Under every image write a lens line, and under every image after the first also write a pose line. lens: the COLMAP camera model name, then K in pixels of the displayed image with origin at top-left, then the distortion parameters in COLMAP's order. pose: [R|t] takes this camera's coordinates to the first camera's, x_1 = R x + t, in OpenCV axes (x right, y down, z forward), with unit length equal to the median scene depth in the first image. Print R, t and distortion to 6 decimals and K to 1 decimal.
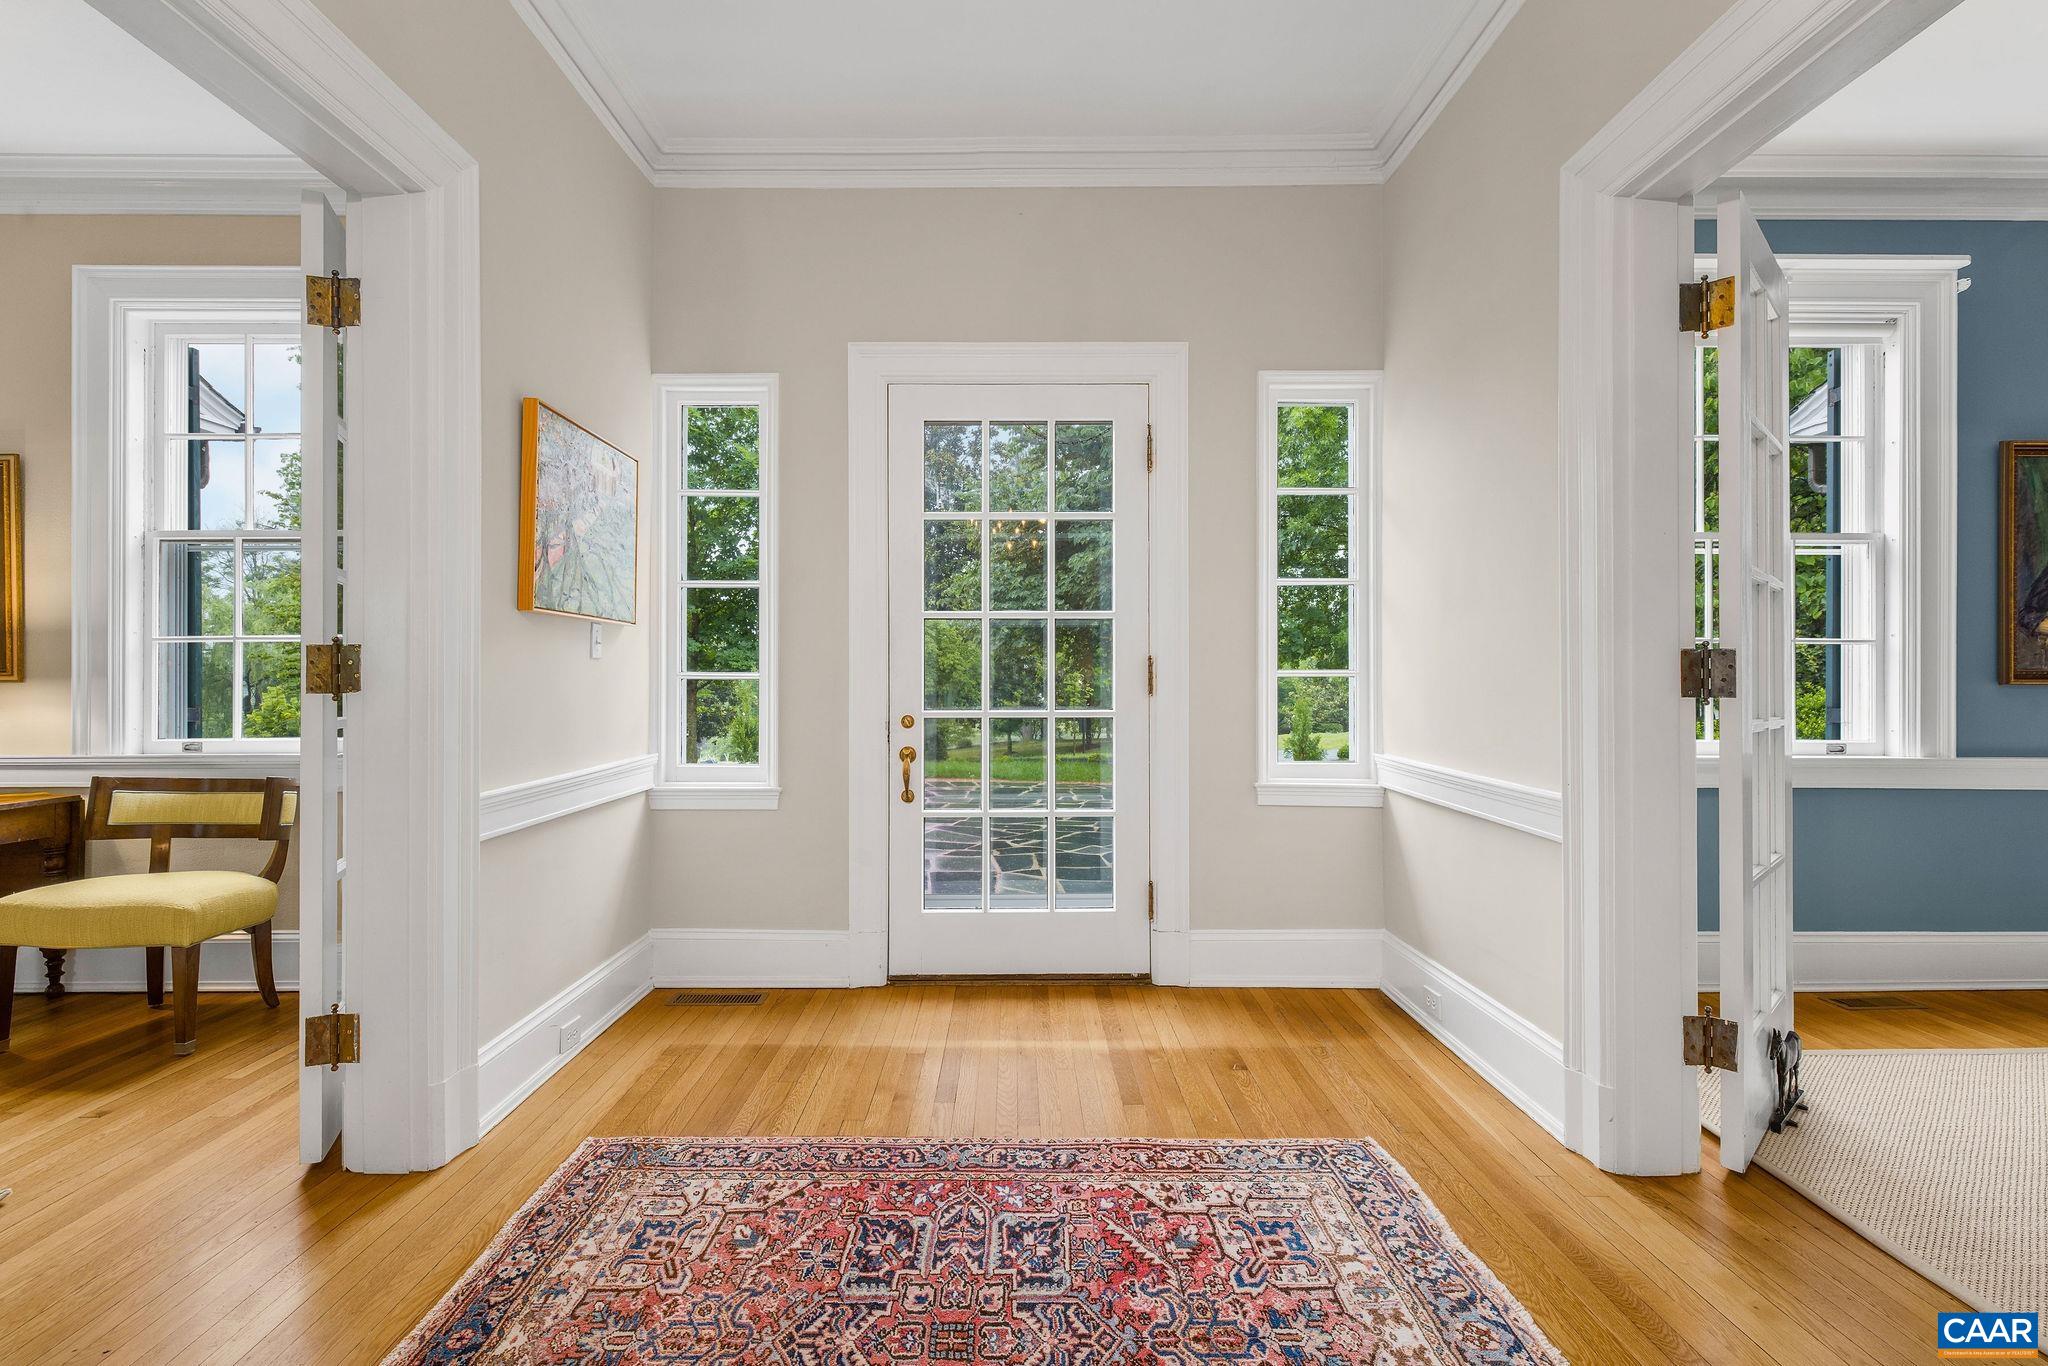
lens RADIAL K [[990.8, 0, 1019.2], [0, 990.8, 678.7], [0, 0, 1]] dist [0.001521, -0.000482]
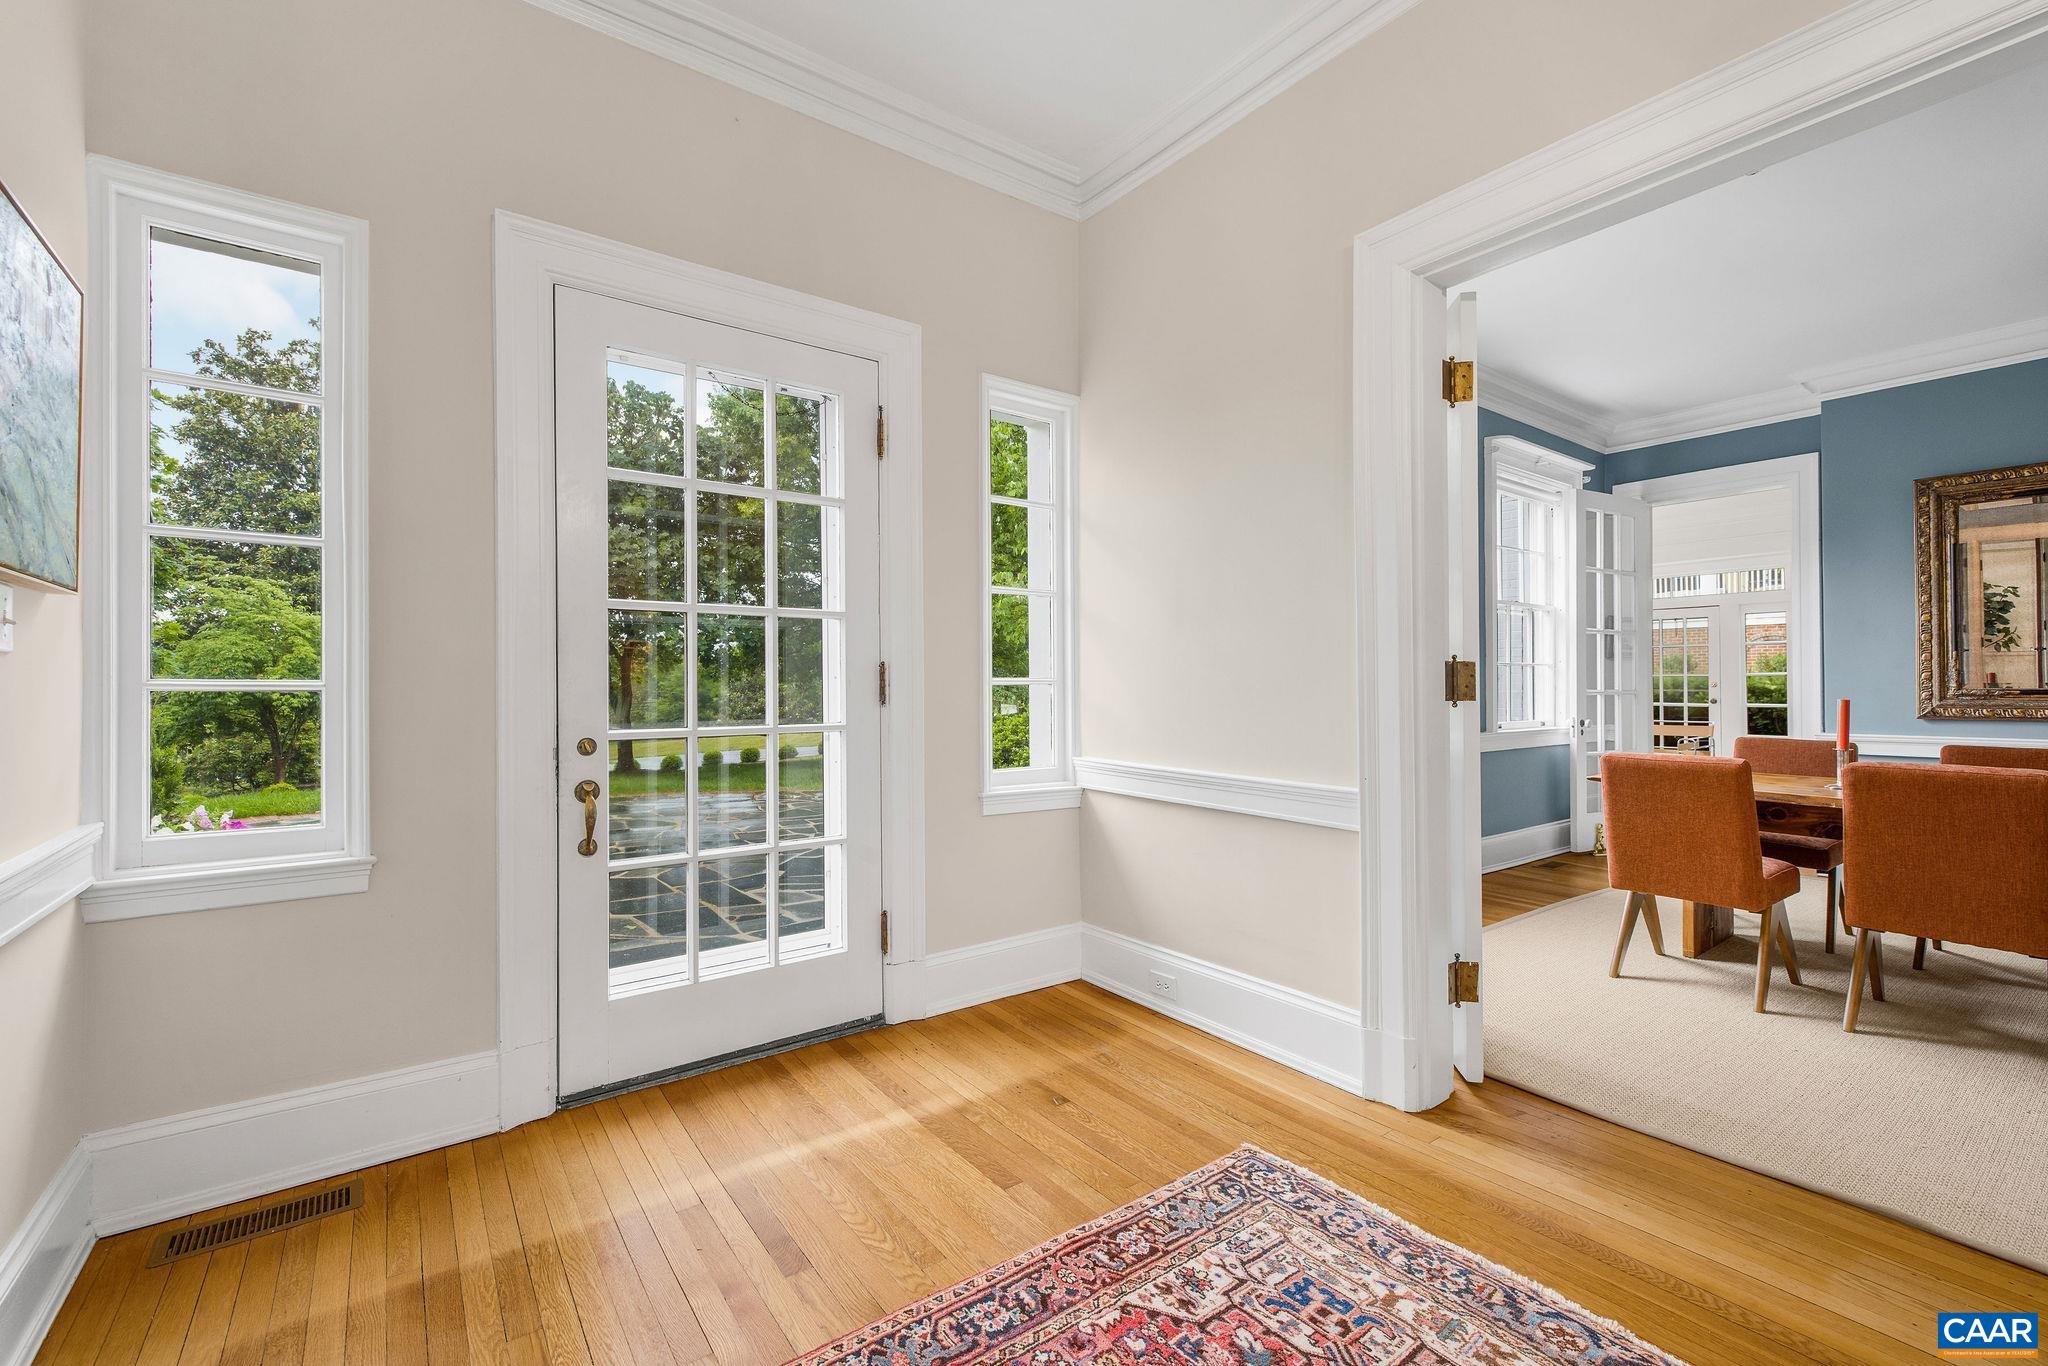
lens RADIAL K [[869.7, 0, 1025.5], [0, 869.7, 679.8], [0, 0, 1]] dist [0.000589, 0.000861]
pose [[0.805001, 0.000316, 0.593274, -0.260920], [0.003146, 0.999984, -0.004801, -0.002483], [-0.593266, 0.005731, 0.804986, 0.314699]]
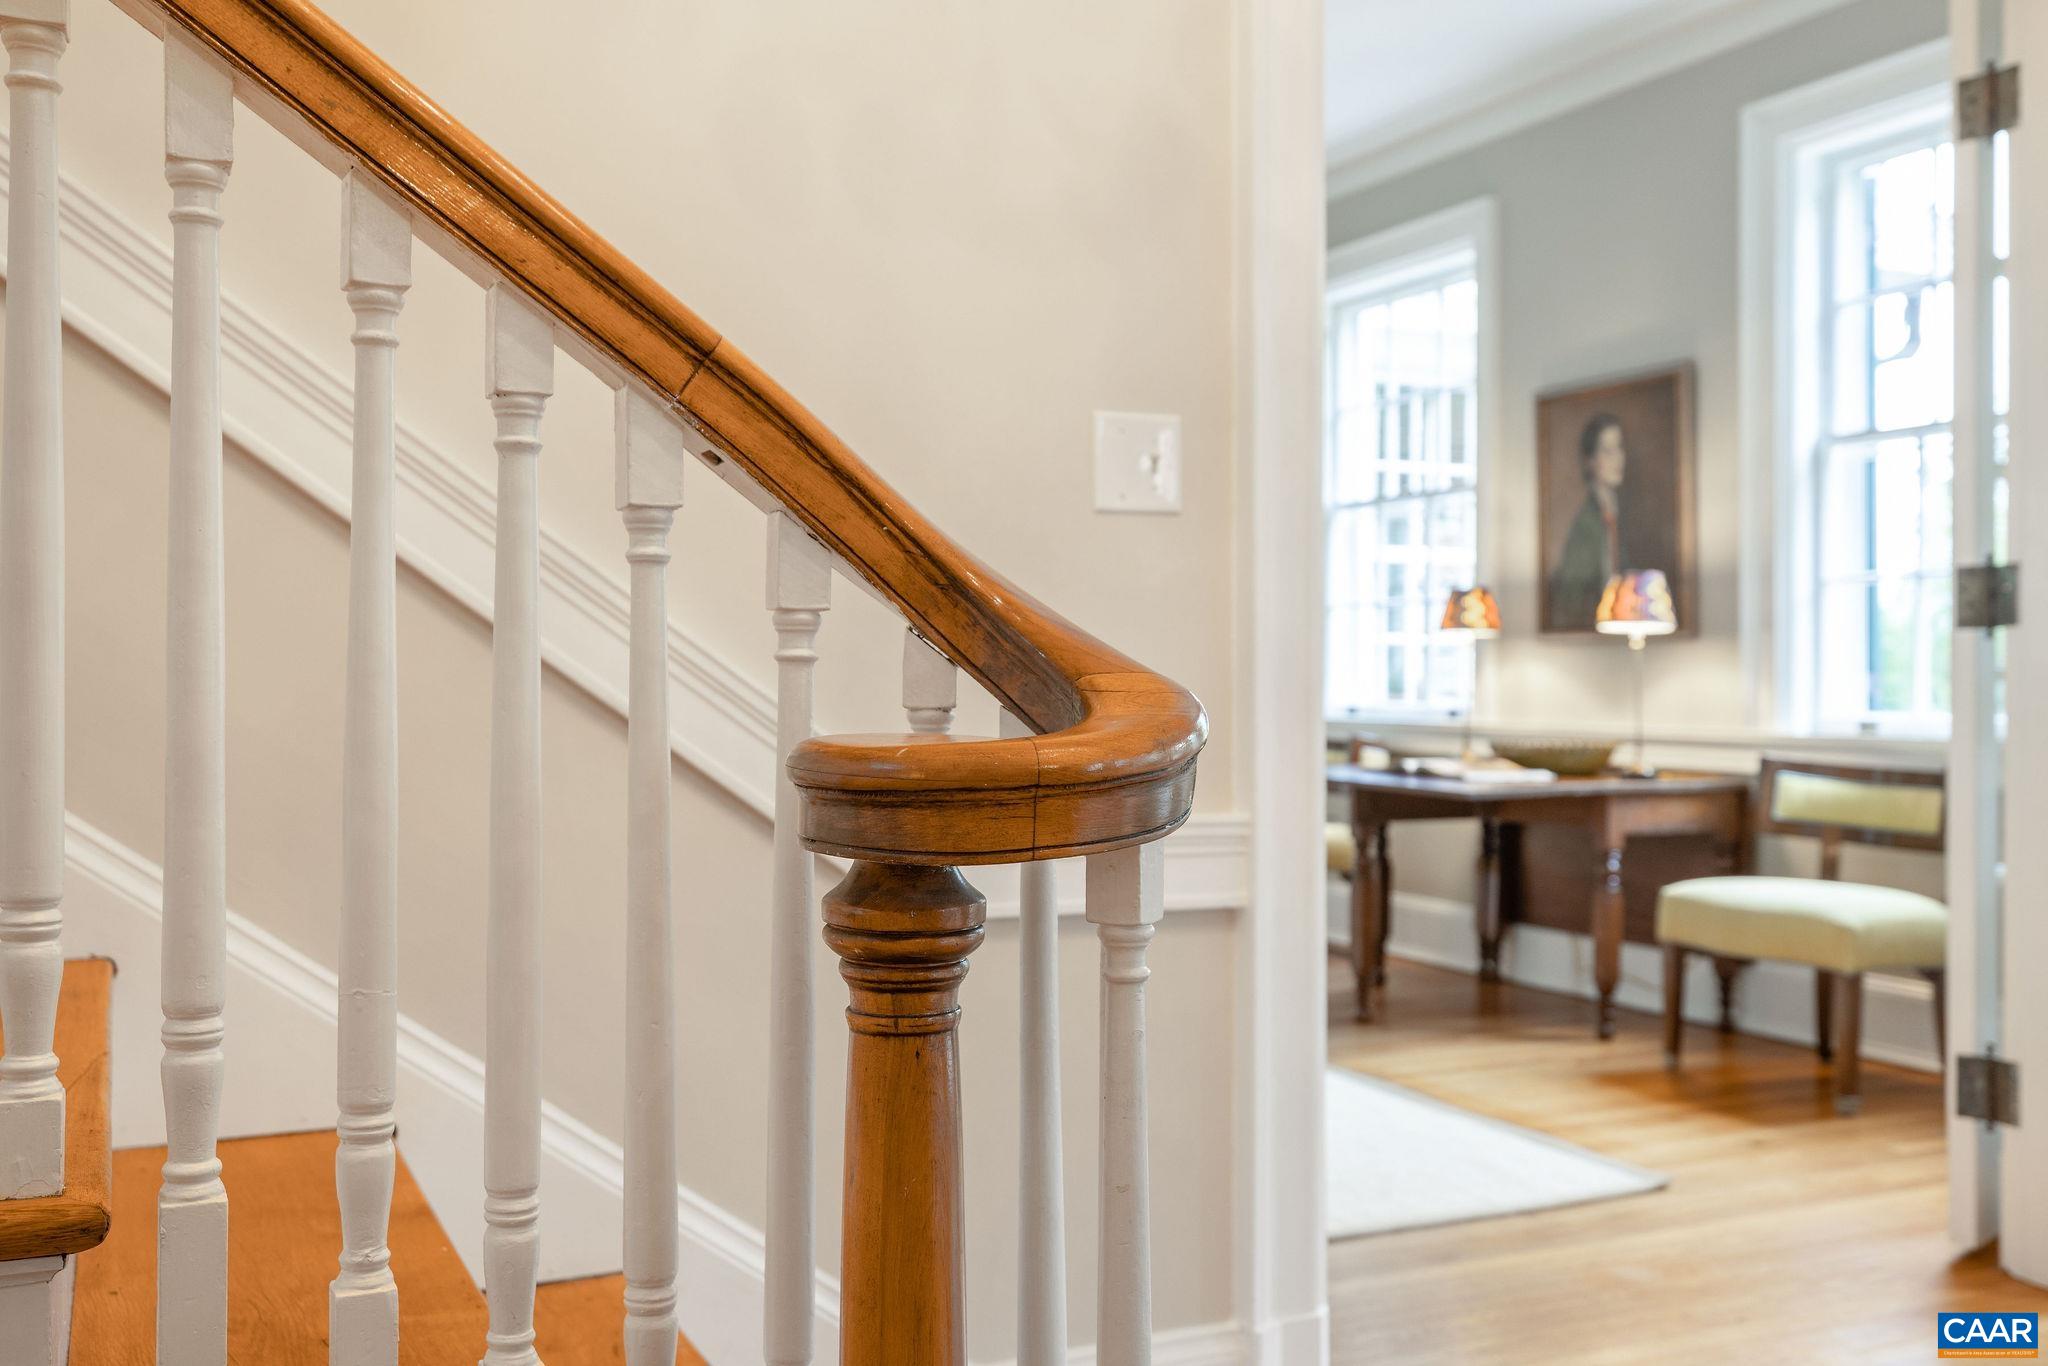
lens RADIAL K [[1976.2, 0, 1022.0], [0, 1976.2, 681.1], [0, 0, 1]] dist [0.006904, 0.000000]
pose [[0.426836, 0.001205, -0.904328, 0.254132], [0.004871, 0.999982, 0.003632, 0.032787], [0.904316, -0.005955, 0.426822, -0.217094]]
